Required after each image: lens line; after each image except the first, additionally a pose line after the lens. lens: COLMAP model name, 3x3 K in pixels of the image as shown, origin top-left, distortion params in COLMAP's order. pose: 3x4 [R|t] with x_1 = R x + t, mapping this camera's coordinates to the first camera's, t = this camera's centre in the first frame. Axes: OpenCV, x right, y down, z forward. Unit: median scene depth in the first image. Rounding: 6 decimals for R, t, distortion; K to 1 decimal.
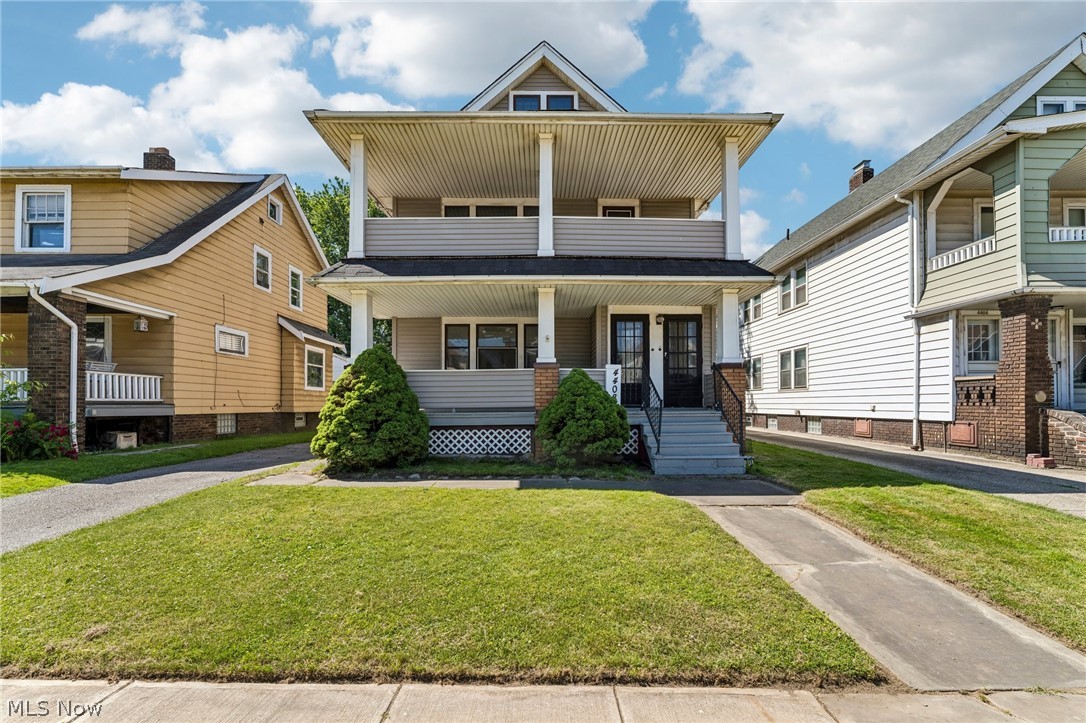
lens RADIAL K [[434.8, 0, 511.0], [0, 434.8, 399.2], [0, 0, 1]] dist [-0.002592, -0.000271]
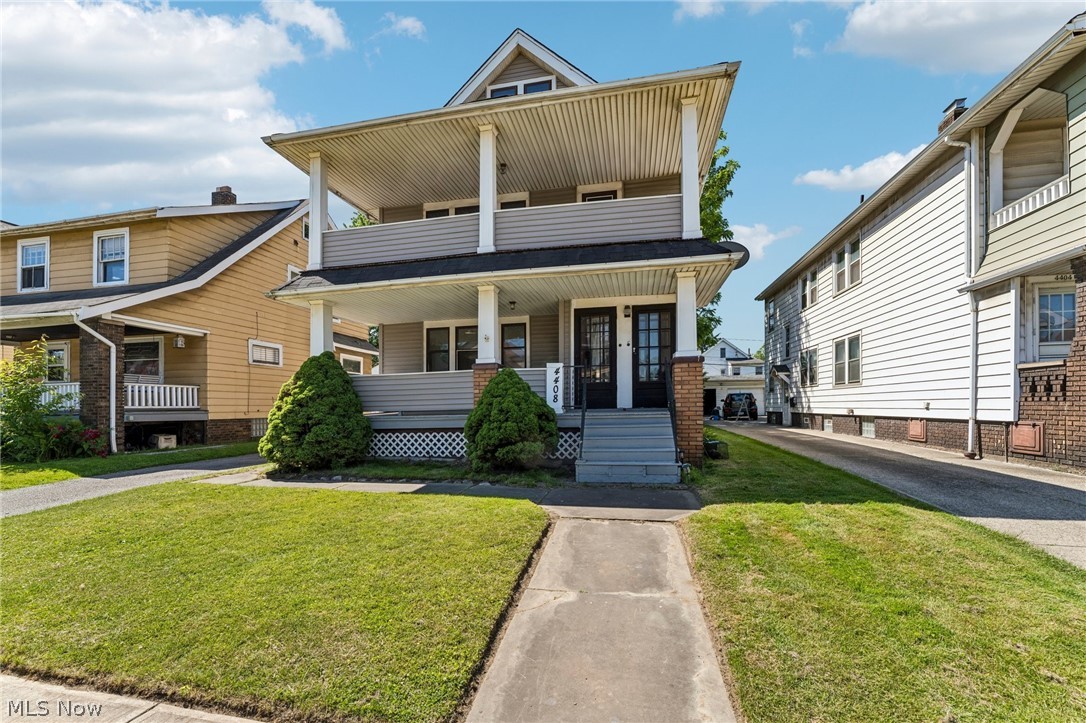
lens RADIAL K [[434.8, 0, 514.6], [0, 434.8, 405.4], [0, 0, 1]] dist [-0.002592, -0.000271]
pose [[0.978090, -0.013330, -0.207754, 0.318245], [0.015054, 0.999864, 0.006722, 0.003565], [0.207636, -0.009702, 0.978158, 0.062761]]
